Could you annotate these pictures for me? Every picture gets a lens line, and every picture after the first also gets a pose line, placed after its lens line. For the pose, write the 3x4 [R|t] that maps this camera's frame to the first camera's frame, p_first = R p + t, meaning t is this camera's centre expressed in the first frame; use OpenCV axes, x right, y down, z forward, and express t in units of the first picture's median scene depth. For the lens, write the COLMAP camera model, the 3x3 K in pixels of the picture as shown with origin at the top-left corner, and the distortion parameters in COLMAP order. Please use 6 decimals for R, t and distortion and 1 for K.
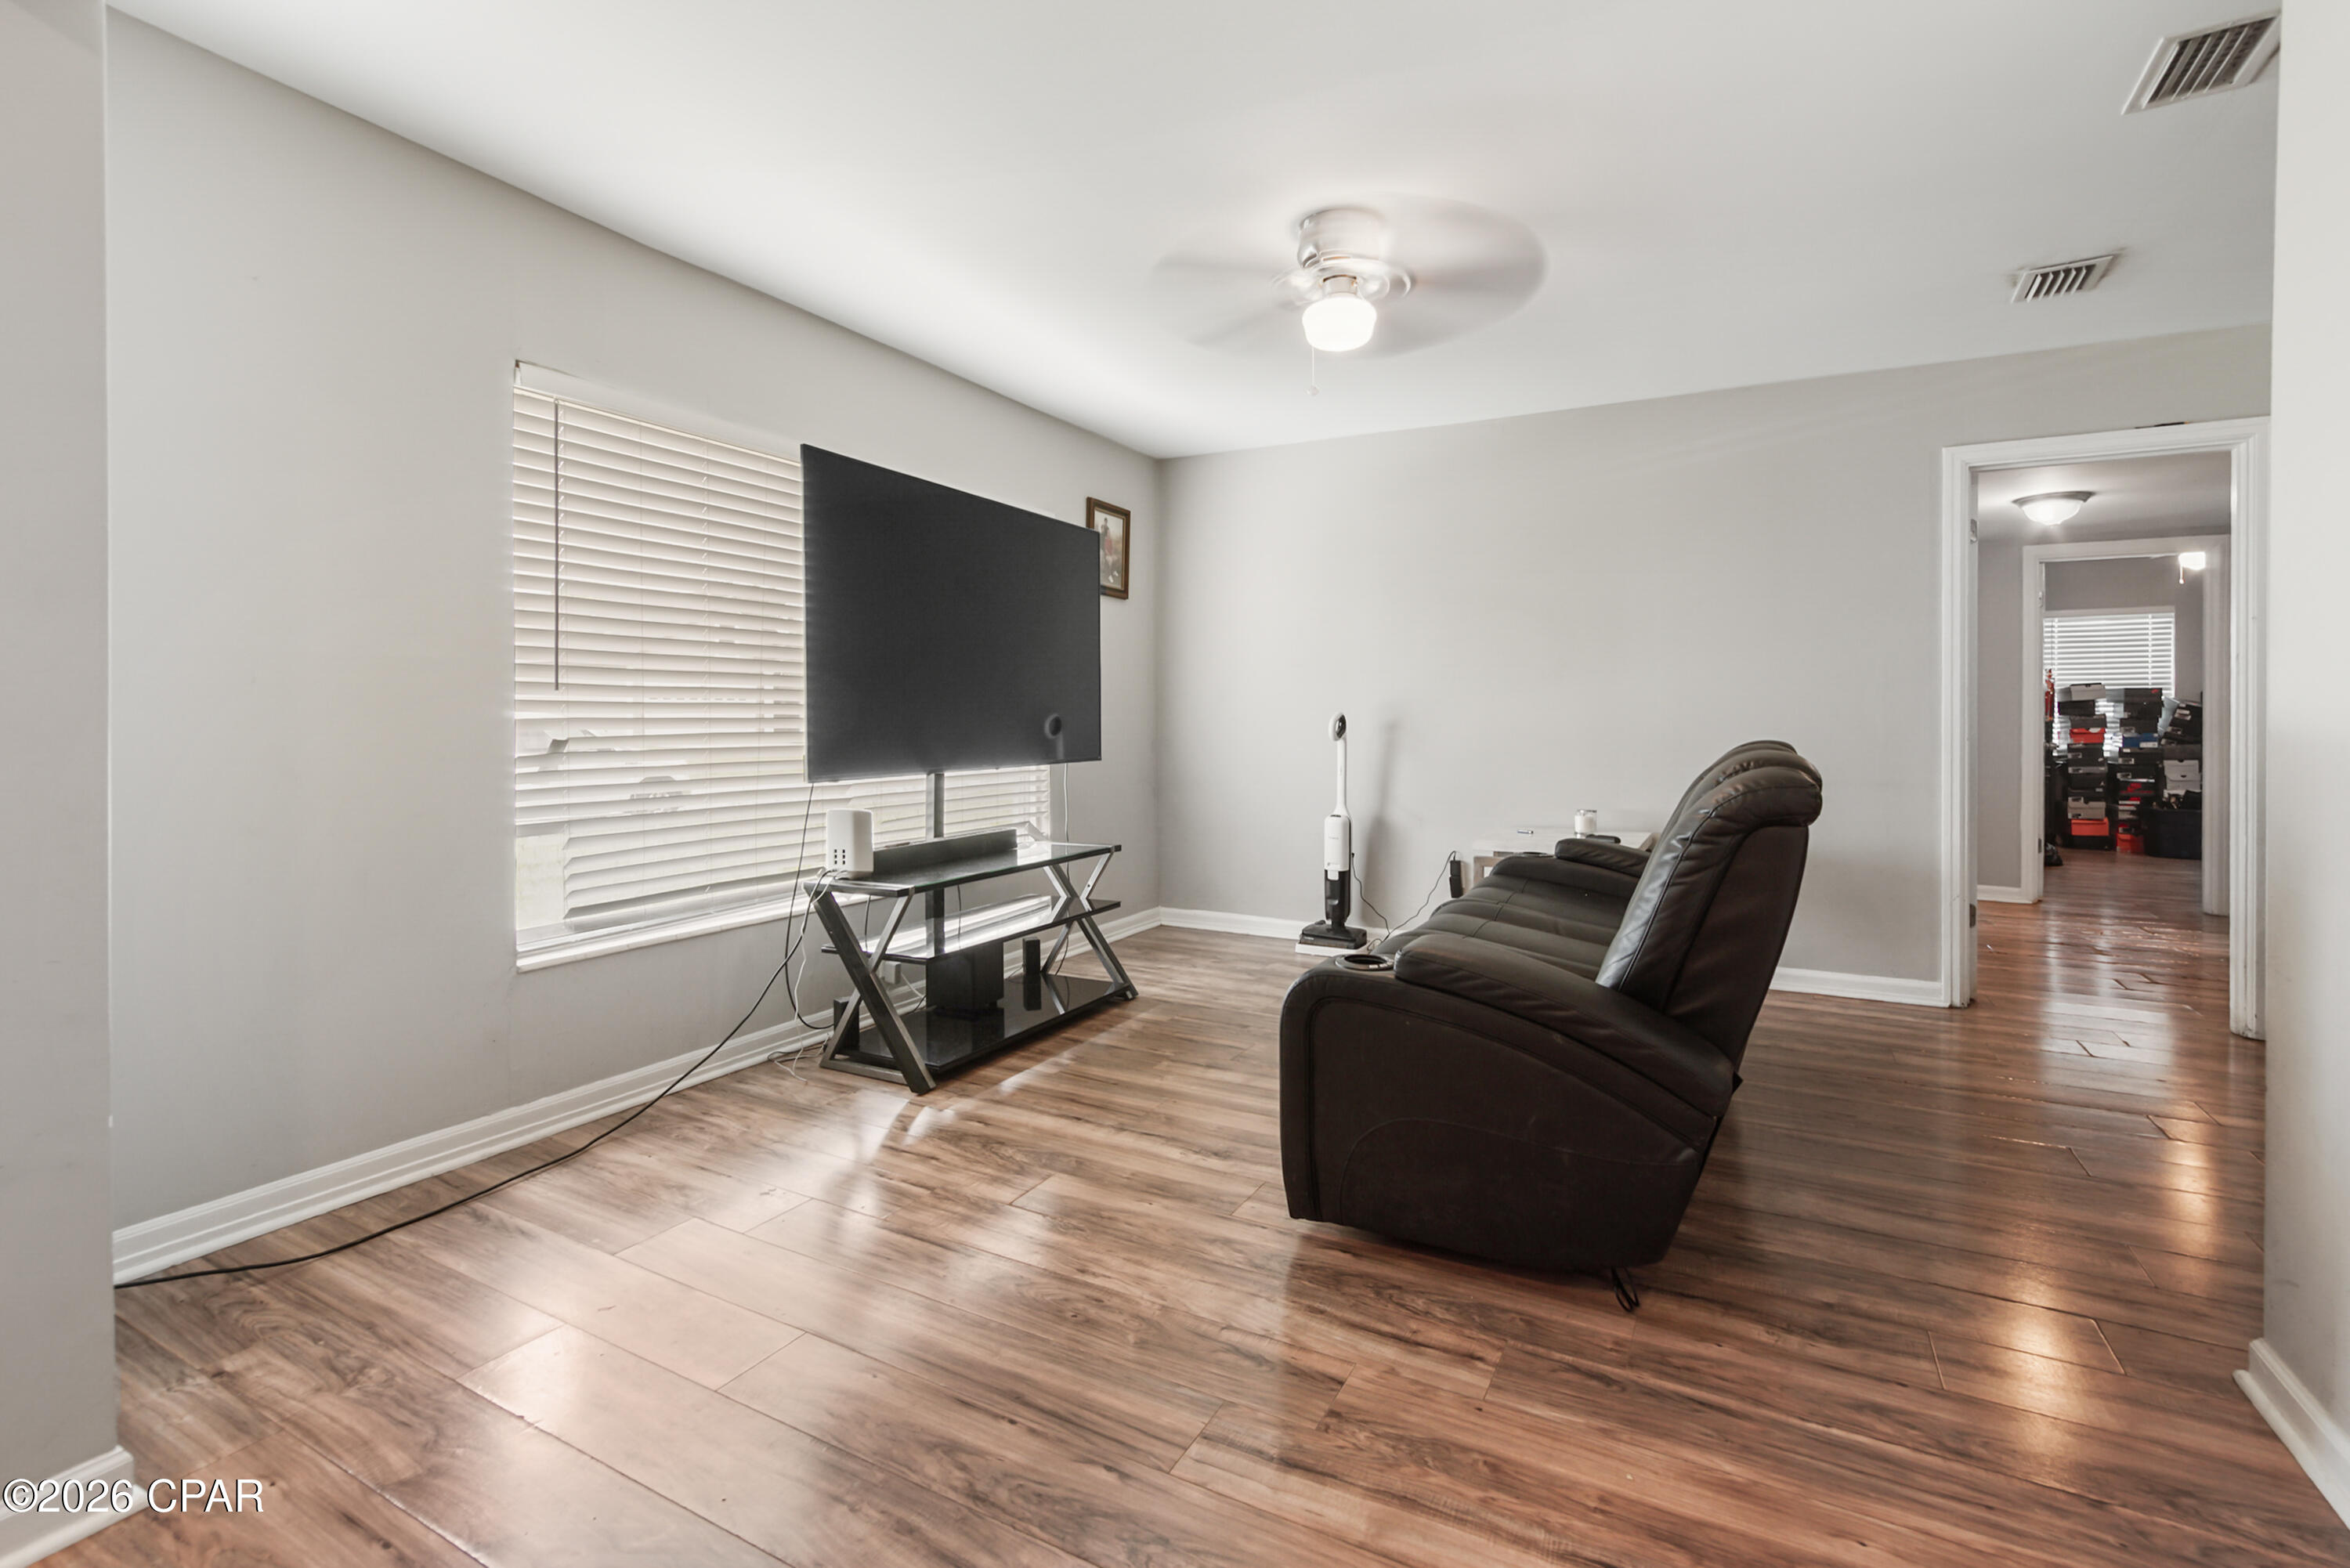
lens RADIAL K [[1081.5, 0, 1113.5], [0, 1081.5, 732.0], [0, 0, 1]] dist [-0.015580, 0.003846]
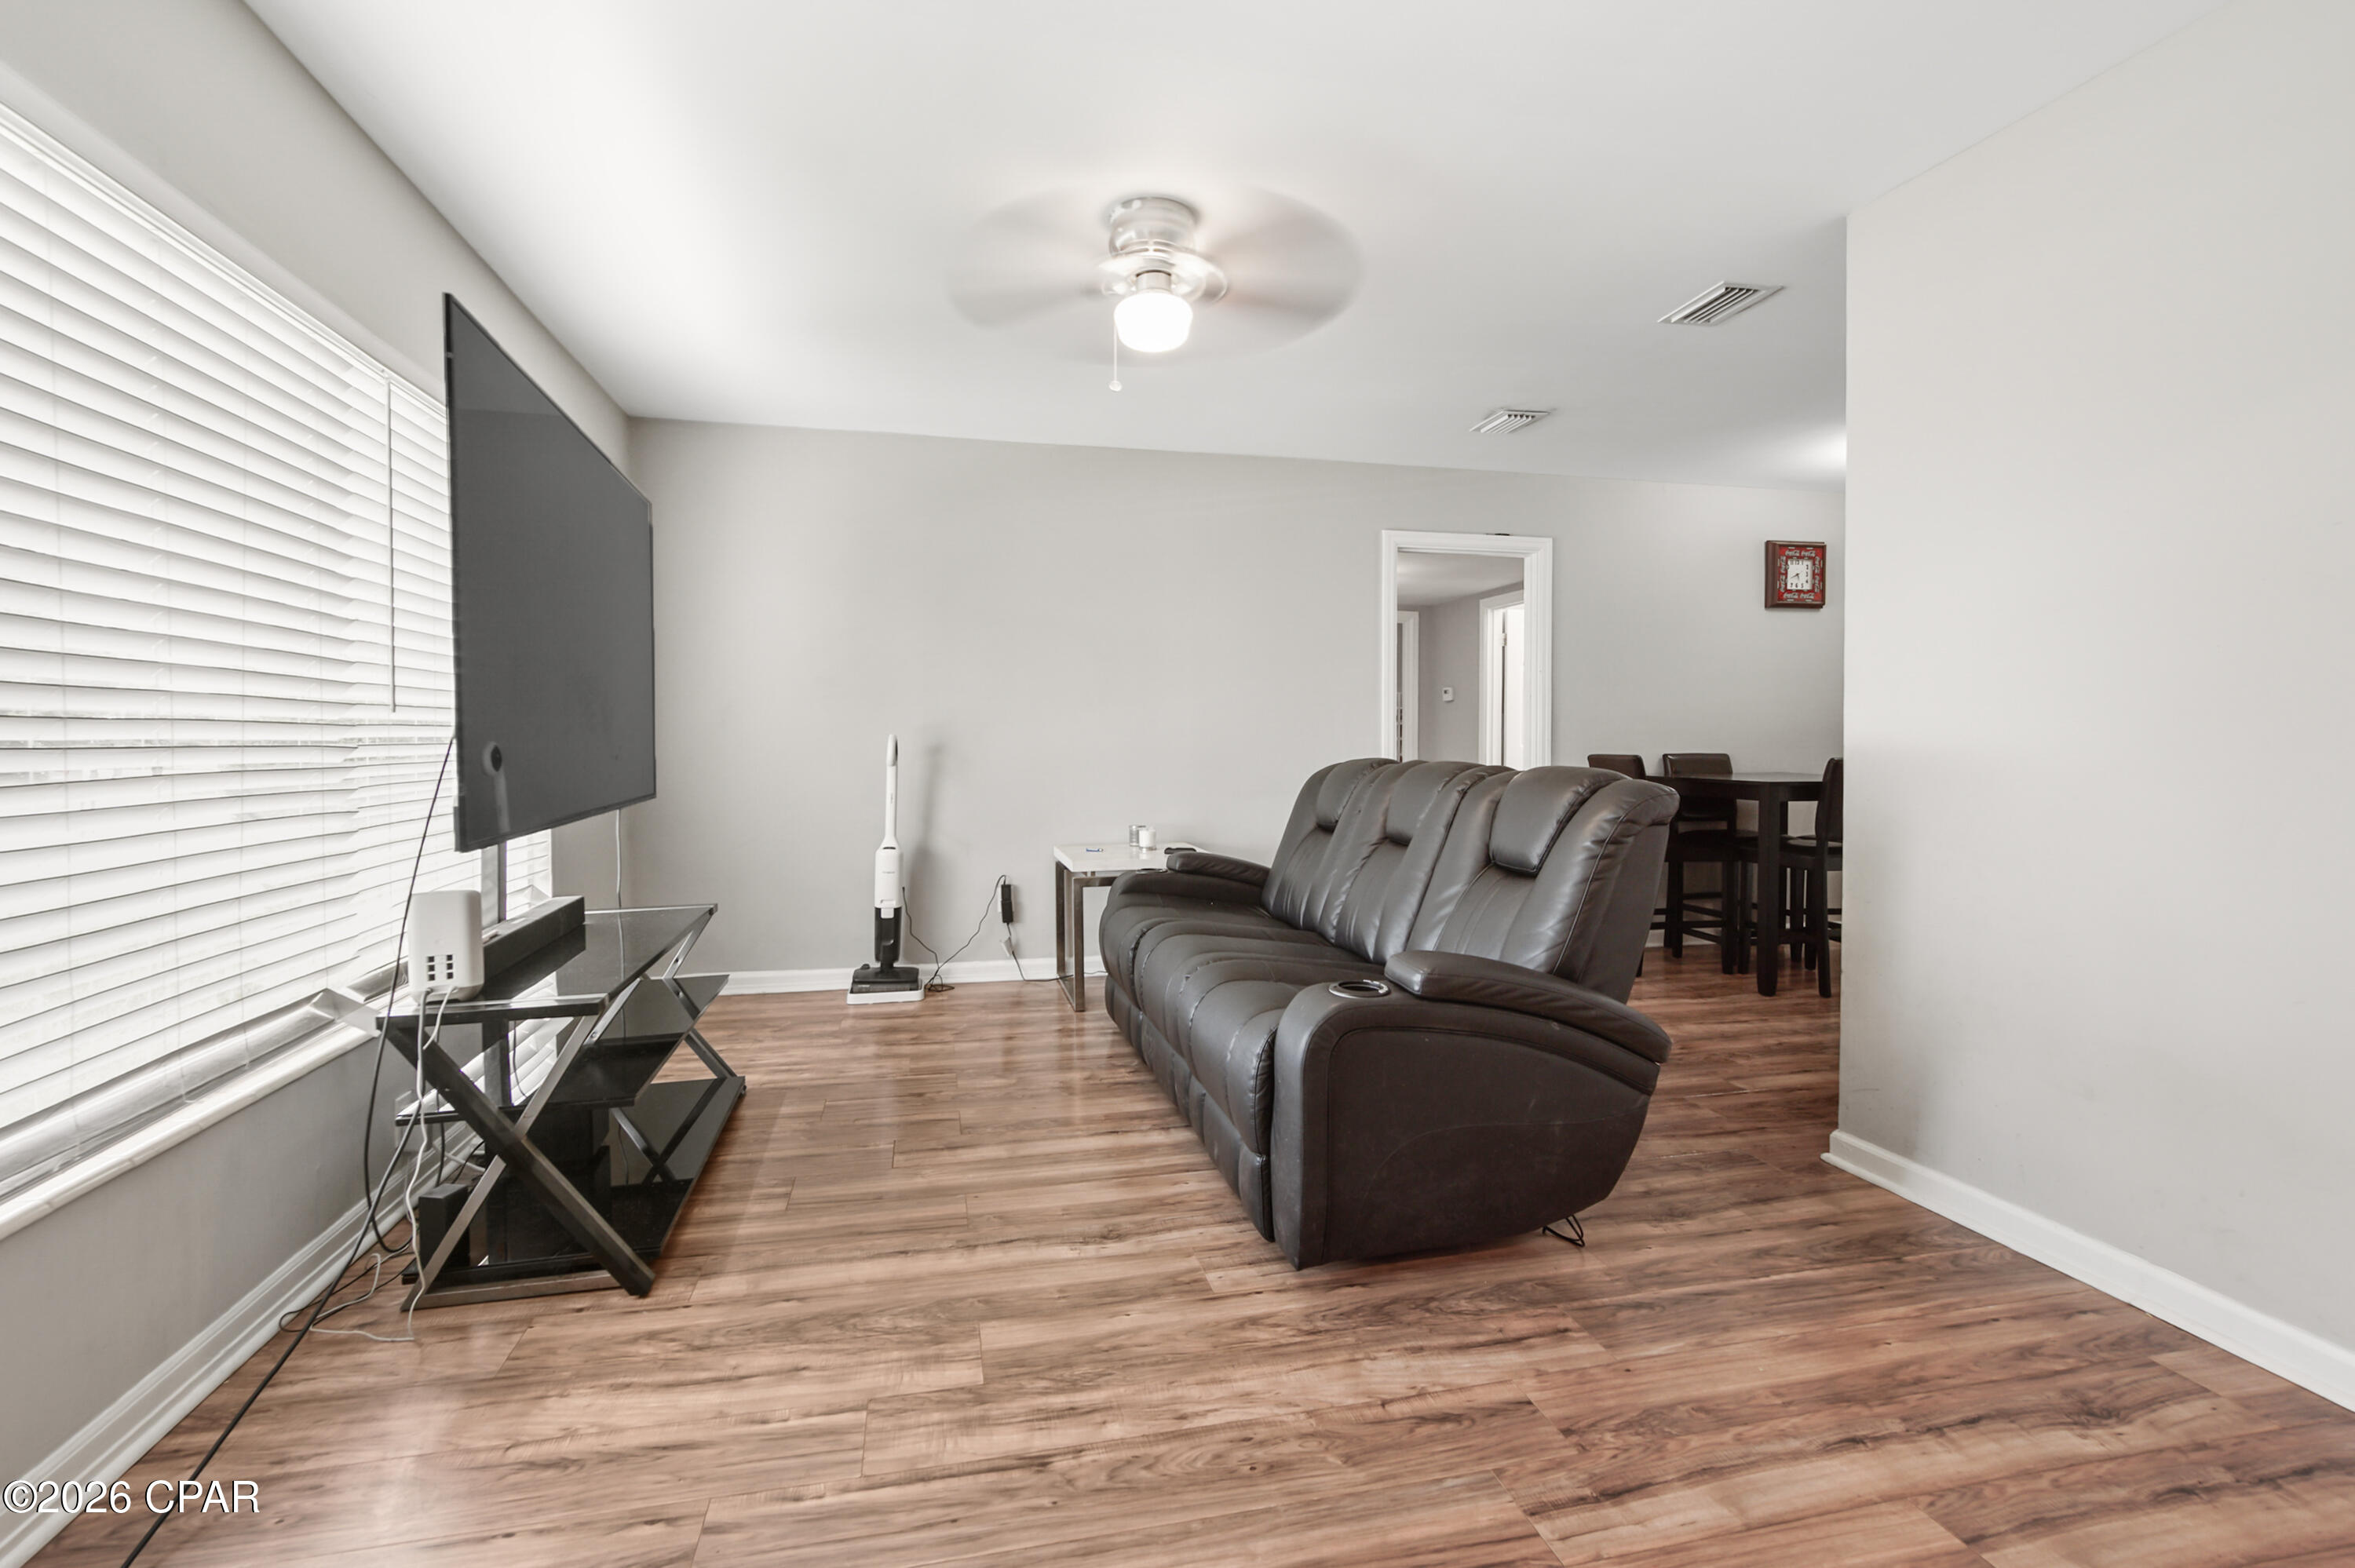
lens RADIAL K [[1083.7, 0, 1173.1], [0, 1083.7, 759.0], [0, 0, 1]] dist [-0.015580, 0.003846]
pose [[0.733885, -0.019120, 0.679005, -0.456430], [0.014211, 0.999817, 0.012794, -0.011442], [-0.679126, 0.000260, 0.734022, 0.310849]]
